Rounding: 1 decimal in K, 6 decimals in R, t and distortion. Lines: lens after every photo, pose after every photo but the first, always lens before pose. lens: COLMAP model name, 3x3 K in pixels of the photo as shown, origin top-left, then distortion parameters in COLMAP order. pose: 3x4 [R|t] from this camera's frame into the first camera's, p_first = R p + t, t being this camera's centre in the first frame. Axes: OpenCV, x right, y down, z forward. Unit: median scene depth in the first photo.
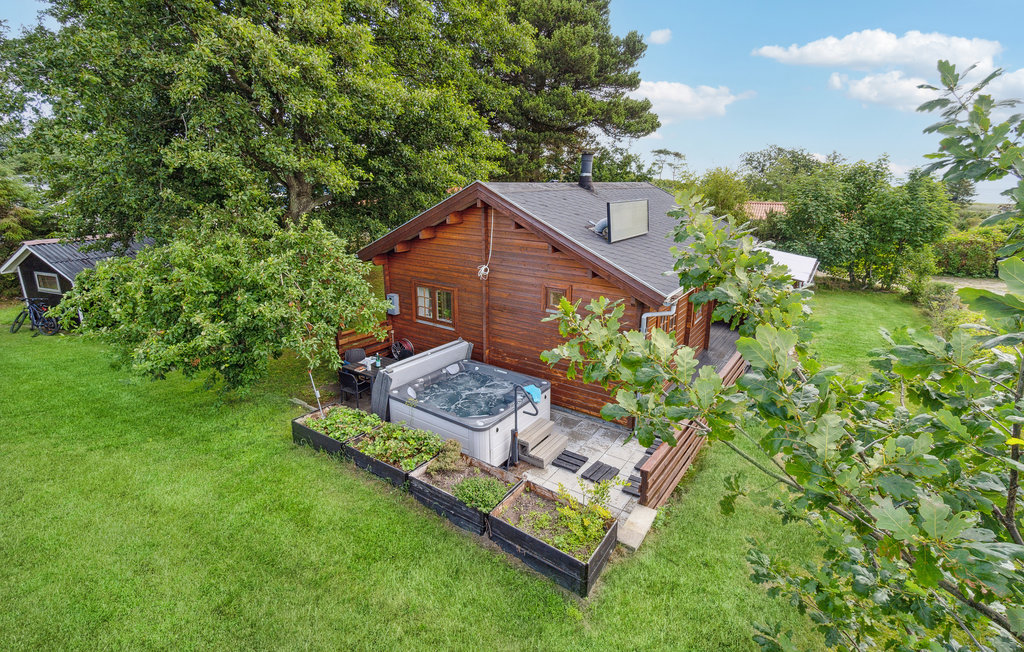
lens RADIAL K [[511.8, 0, 512.4], [0, 511.8, 323.6], [0, 0, 1]] dist [0.001012, 0.000104]
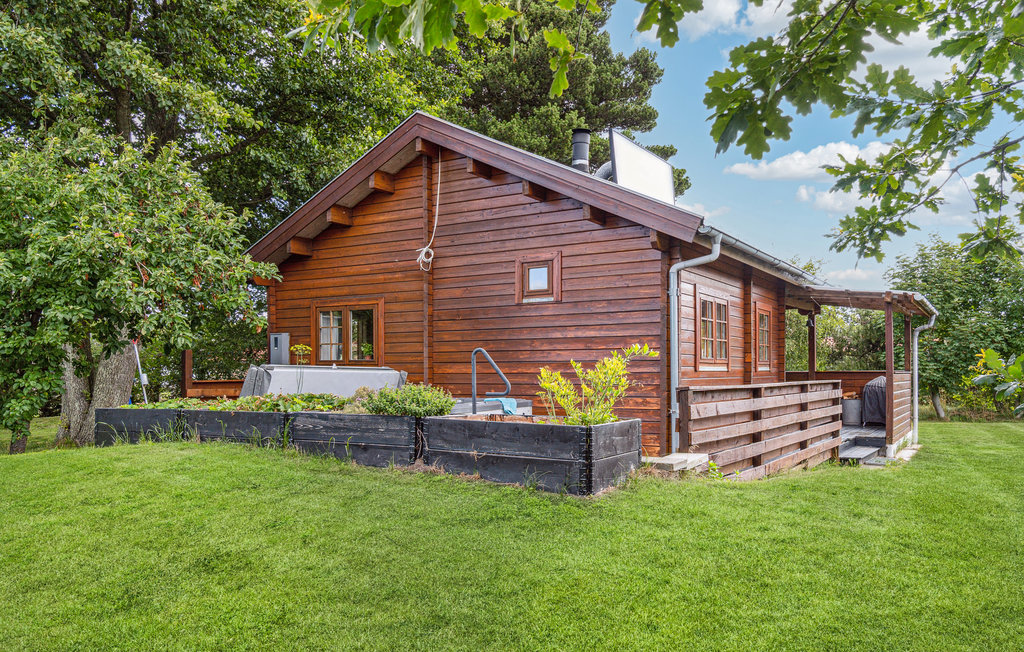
lens RADIAL K [[815.4, 0, 512.3], [0, 815.4, 325.8], [0, 0, 1]] dist [-0.022319, -0.000176]
pose [[0.998941, -0.003474, 0.045883, 0.005905], [0.014283, 0.971303, -0.237415, 0.215528], [-0.043741, 0.237819, 0.970324, 0.022432]]
